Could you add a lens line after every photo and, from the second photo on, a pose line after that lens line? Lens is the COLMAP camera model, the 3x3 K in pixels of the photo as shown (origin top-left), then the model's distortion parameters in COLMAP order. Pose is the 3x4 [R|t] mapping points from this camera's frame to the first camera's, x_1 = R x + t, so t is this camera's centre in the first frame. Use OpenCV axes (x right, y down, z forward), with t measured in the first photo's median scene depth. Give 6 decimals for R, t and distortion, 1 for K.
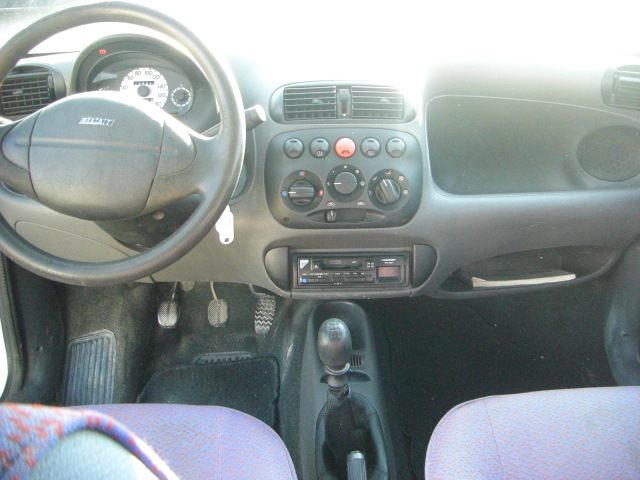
lens RADIAL K [[715.8, 0, 368.1], [0, 715.8, 238.9], [0, 0, 1]] dist [-0.192651, 0.134002]
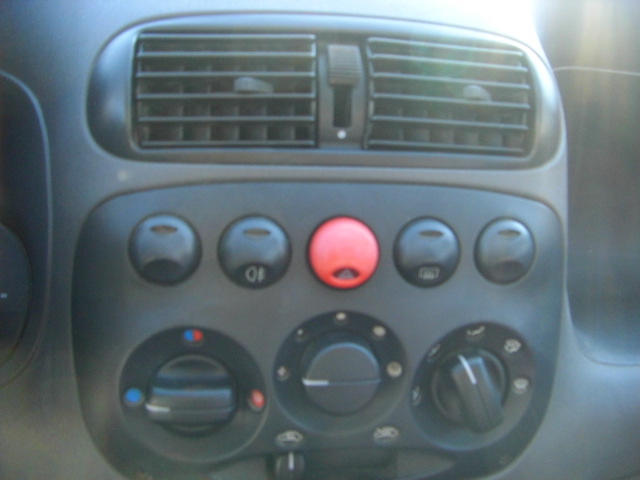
lens RADIAL K [[715.8, 0, 368.1], [0, 715.8, 238.9], [0, 0, 1]] dist [-0.192651, 0.134002]
pose [[0.993433, 0.030631, 0.110237, -0.054115], [-0.040490, 0.995268, 0.088335, -0.158793], [-0.107010, -0.092219, 0.989972, 0.706139]]
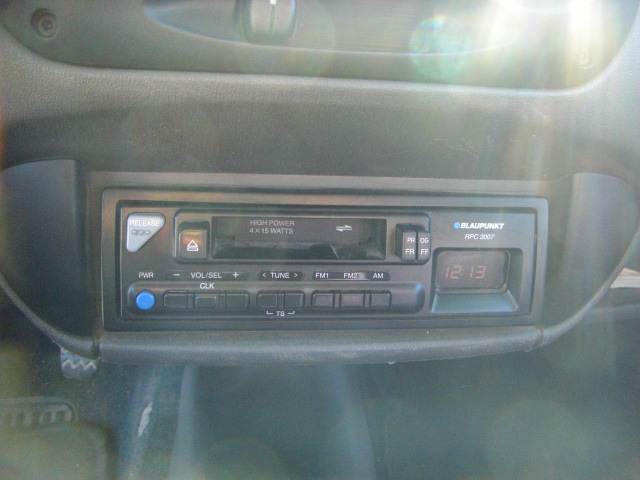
lens RADIAL K [[715.8, 0, 368.1], [0, 715.8, 238.9], [0, 0, 1]] dist [-0.192651, 0.134002]
pose [[0.991436, 0.030033, 0.127091, -0.047259], [-0.041054, 0.995534, 0.085007, 0.014614], [-0.123970, -0.089497, 0.988242, 0.799236]]
